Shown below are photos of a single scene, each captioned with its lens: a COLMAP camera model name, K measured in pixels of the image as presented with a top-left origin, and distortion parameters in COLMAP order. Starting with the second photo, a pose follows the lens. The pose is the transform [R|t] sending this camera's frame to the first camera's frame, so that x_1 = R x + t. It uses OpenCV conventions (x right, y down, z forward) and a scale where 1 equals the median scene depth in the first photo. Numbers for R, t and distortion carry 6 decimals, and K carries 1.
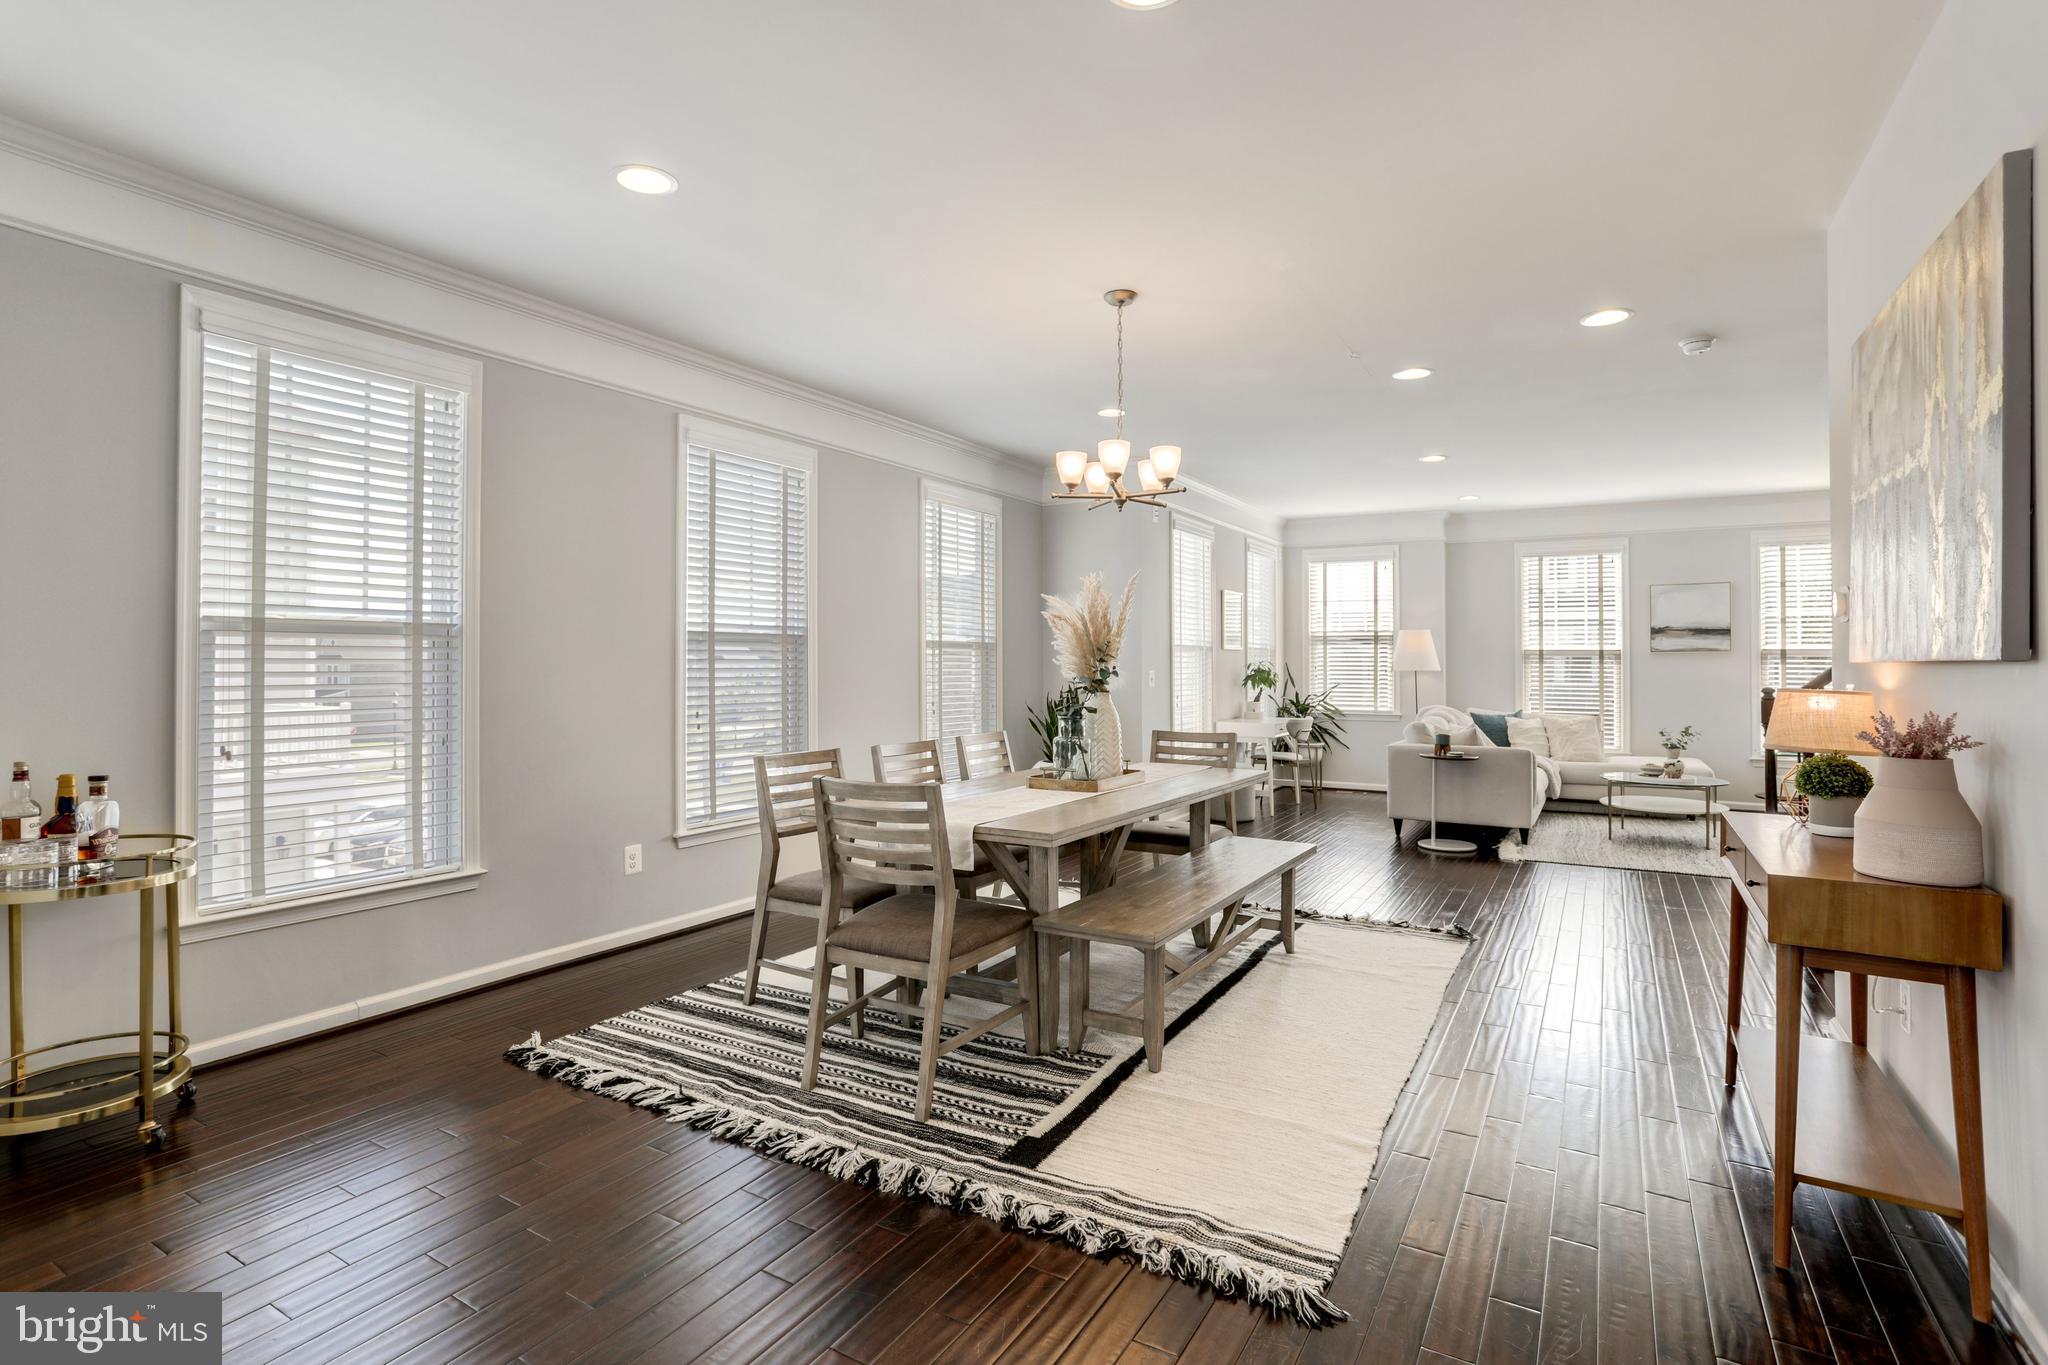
lens RADIAL K [[990.0, 0, 1015.1], [0, 990.0, 664.2], [0, 0, 1]] dist [-0.066819, 0.041566]
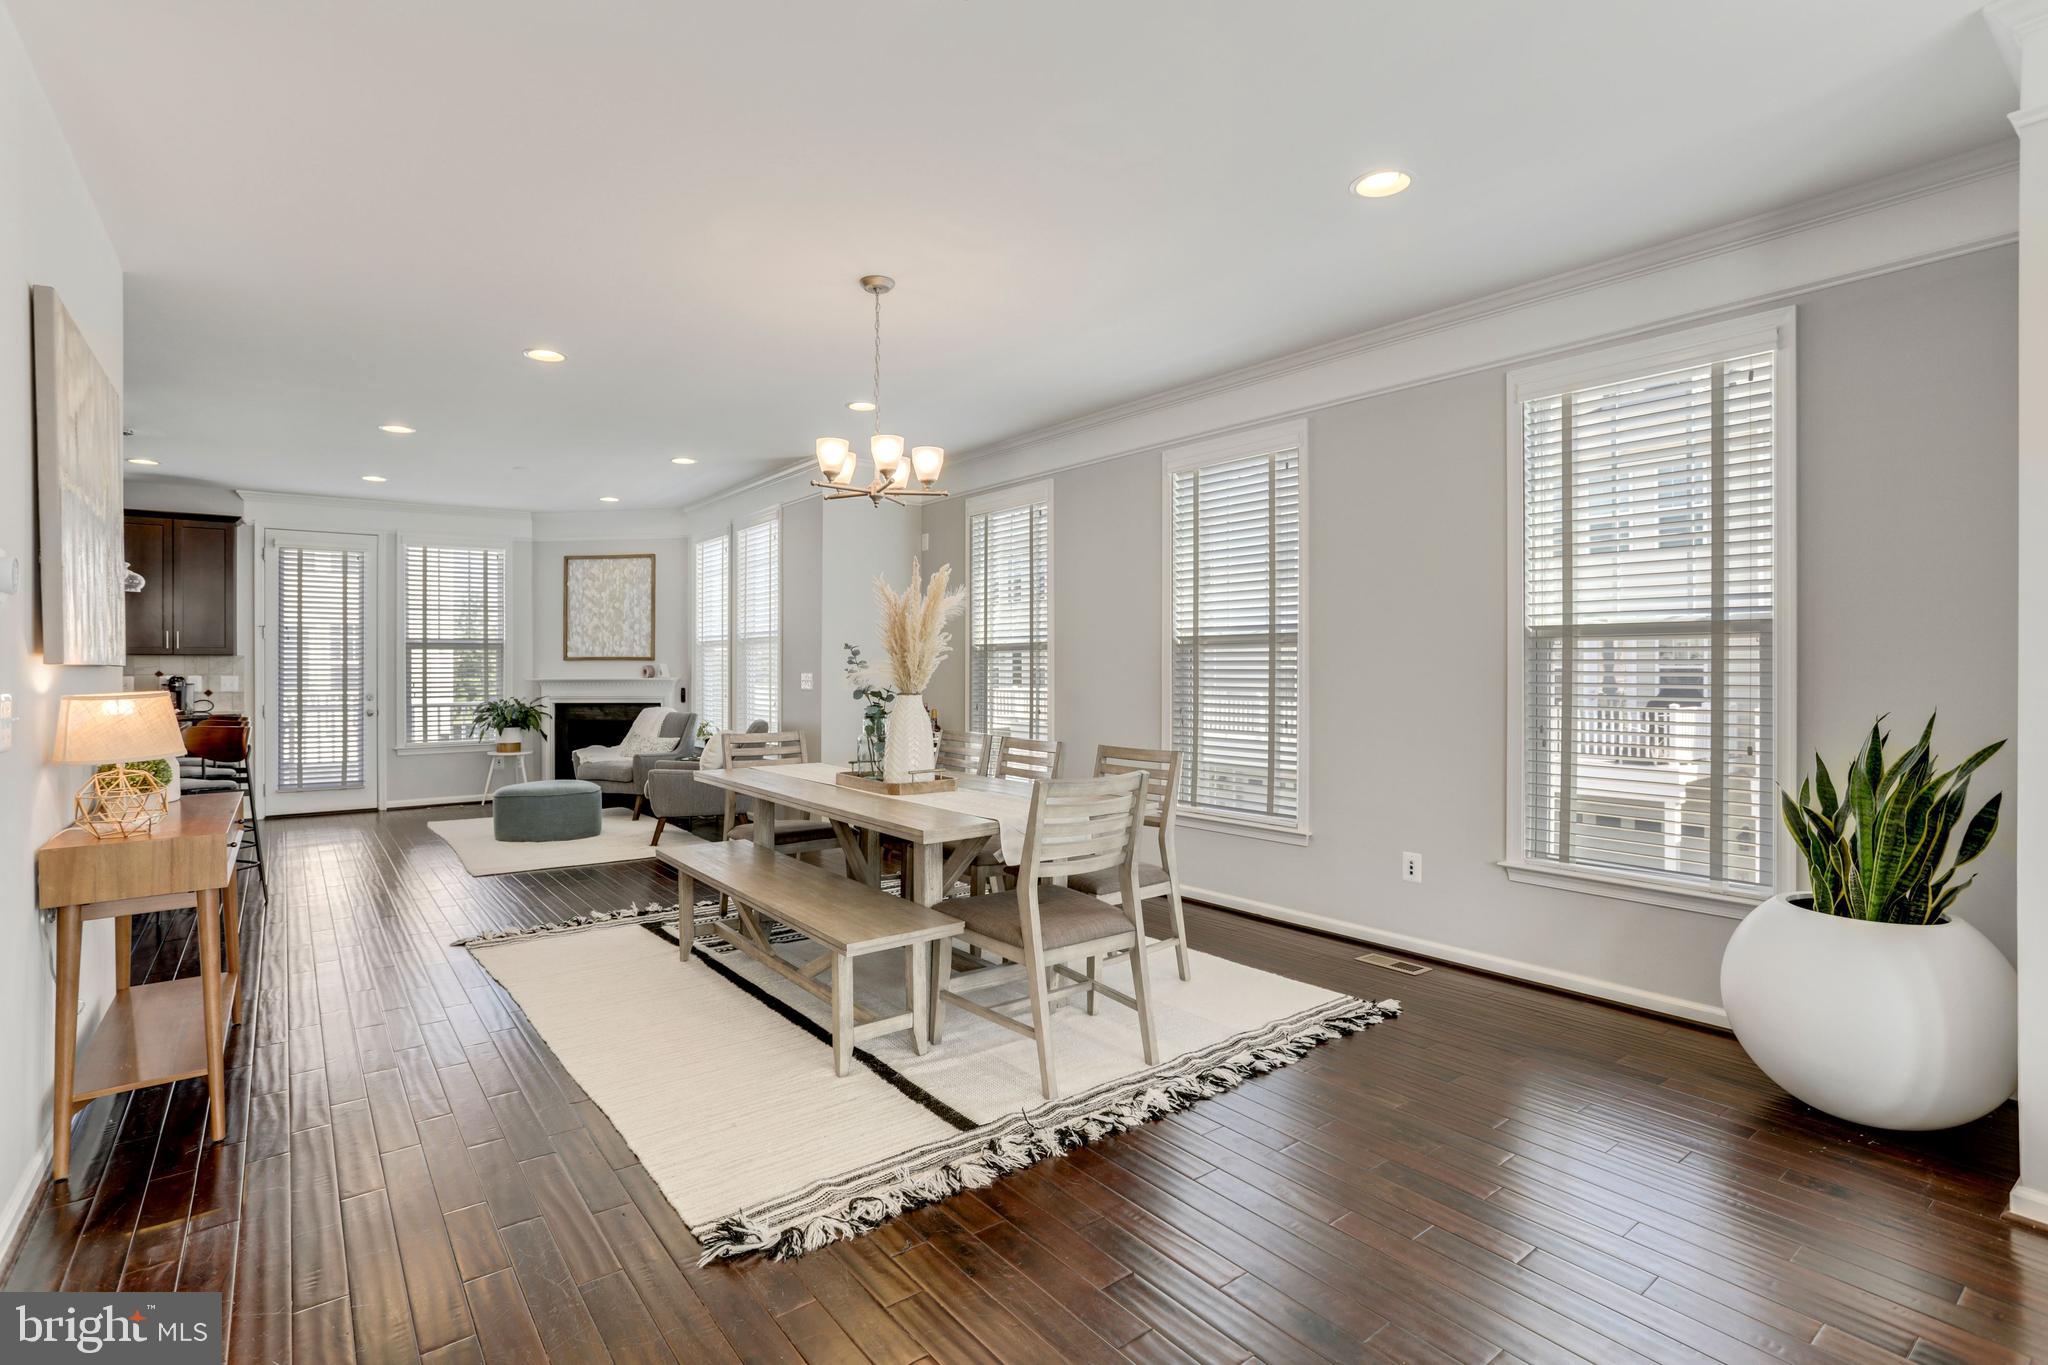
lens RADIAL K [[966.8, 0, 1024.0], [0, 966.8, 682.5], [0, 0, 1]] dist [-0.035513, 0.018063]
pose [[-0.364137, 0.014742, -0.931229, 0.553693], [0.001336, 0.999882, 0.015307, 0.001481], [0.931344, 0.004329, -0.364114, 0.874720]]
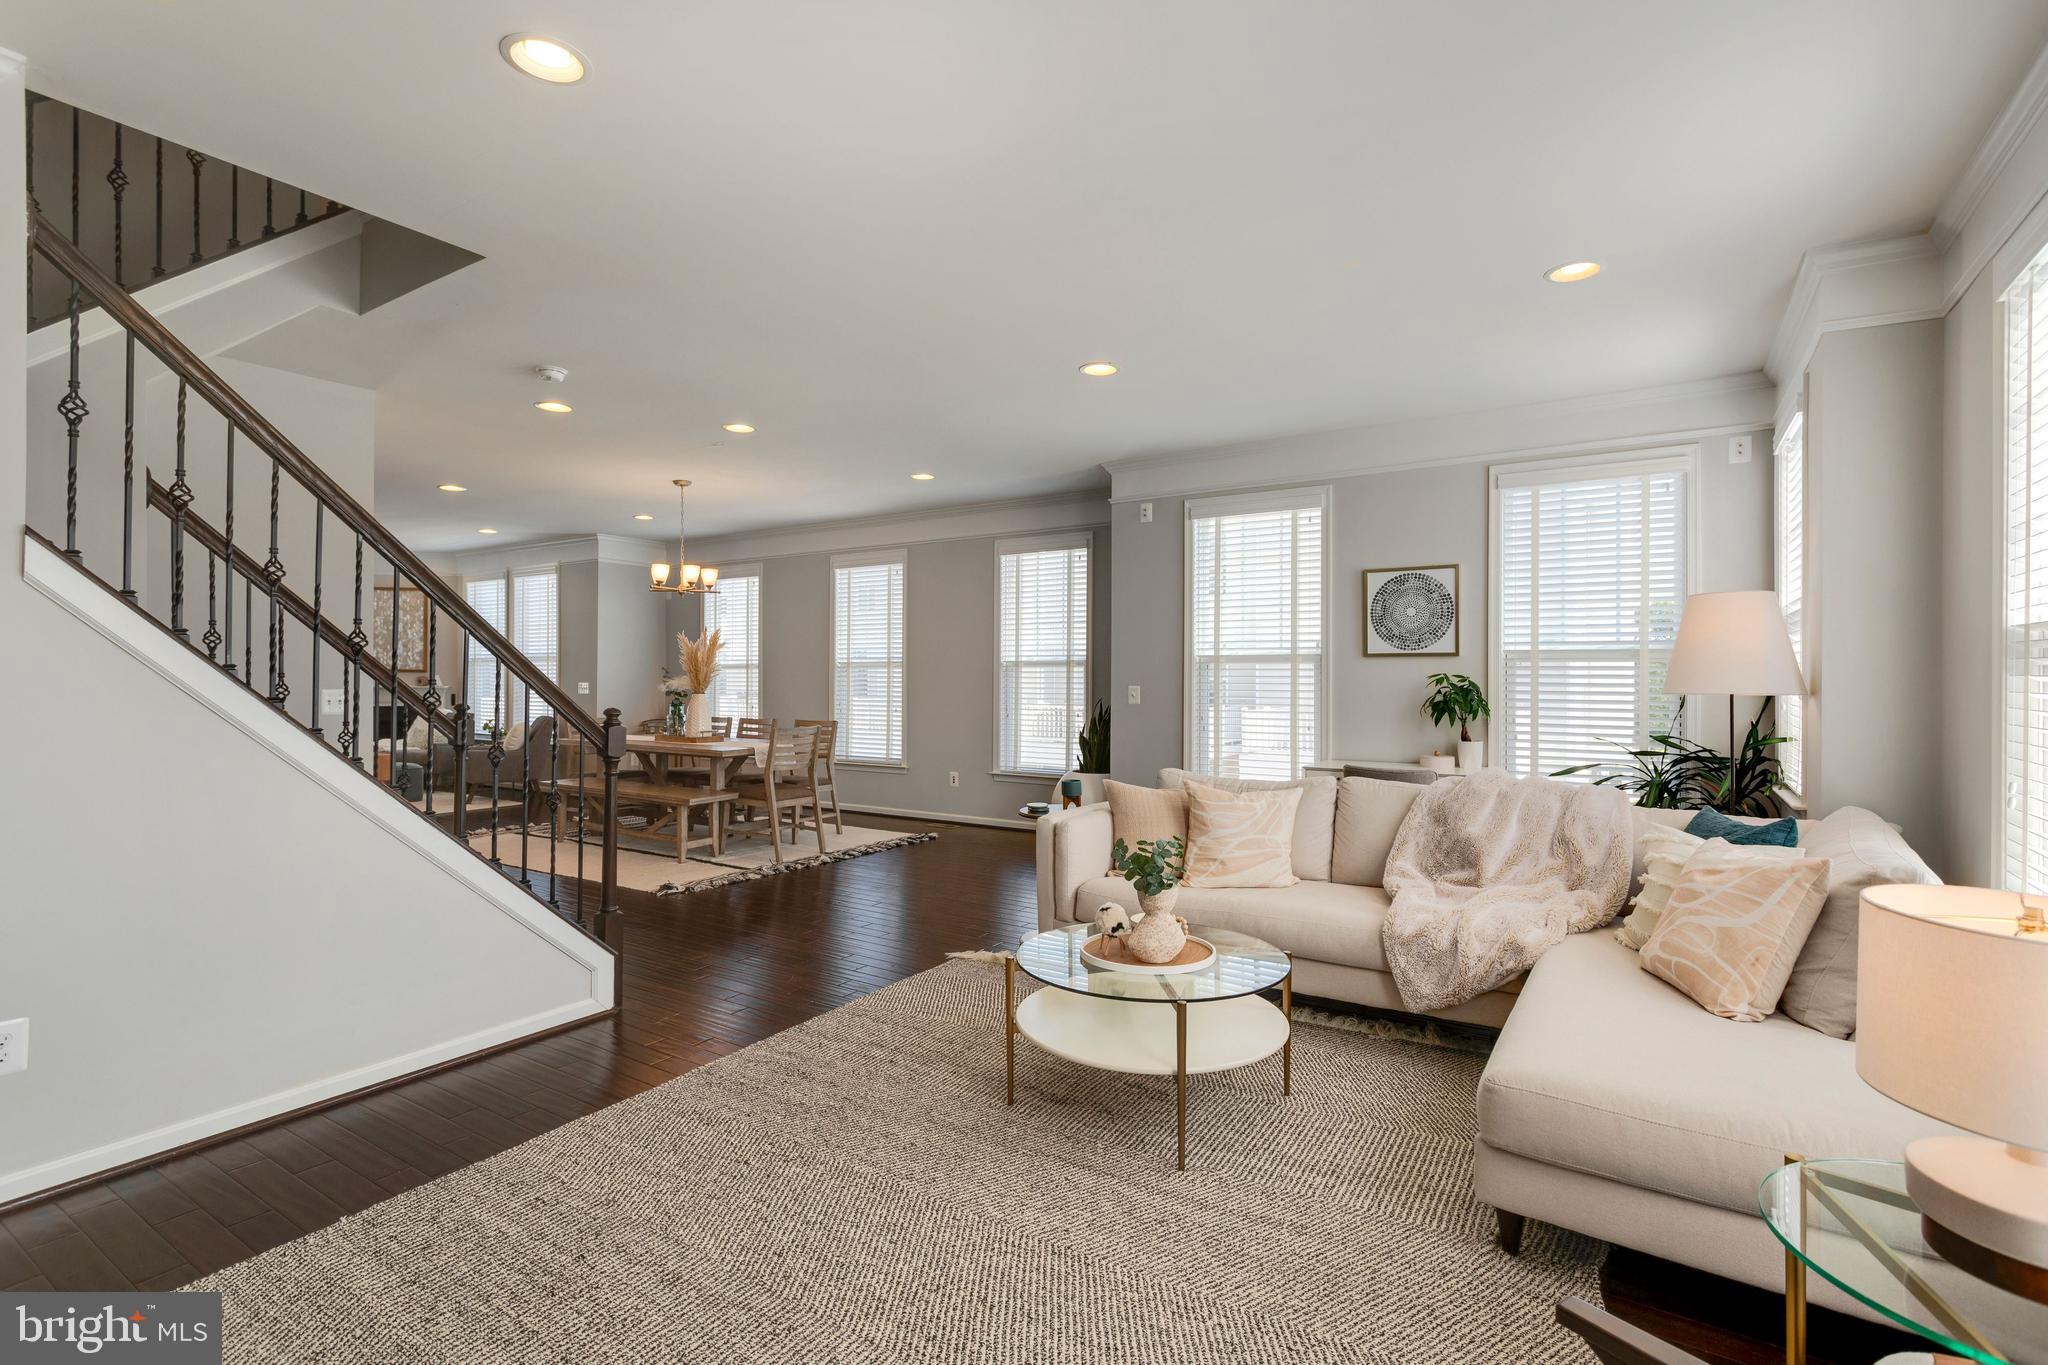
lens RADIAL K [[966.8, 0, 1024.0], [0, 966.8, 682.5], [0, 0, 1]] dist [-0.035513, 0.018063]
pose [[-0.037613, 0.000922, -0.999292, 1.132279], [-0.001340, 0.999999, 0.000973, 0.003042], [0.999291, 0.001376, -0.037612, 1.019216]]
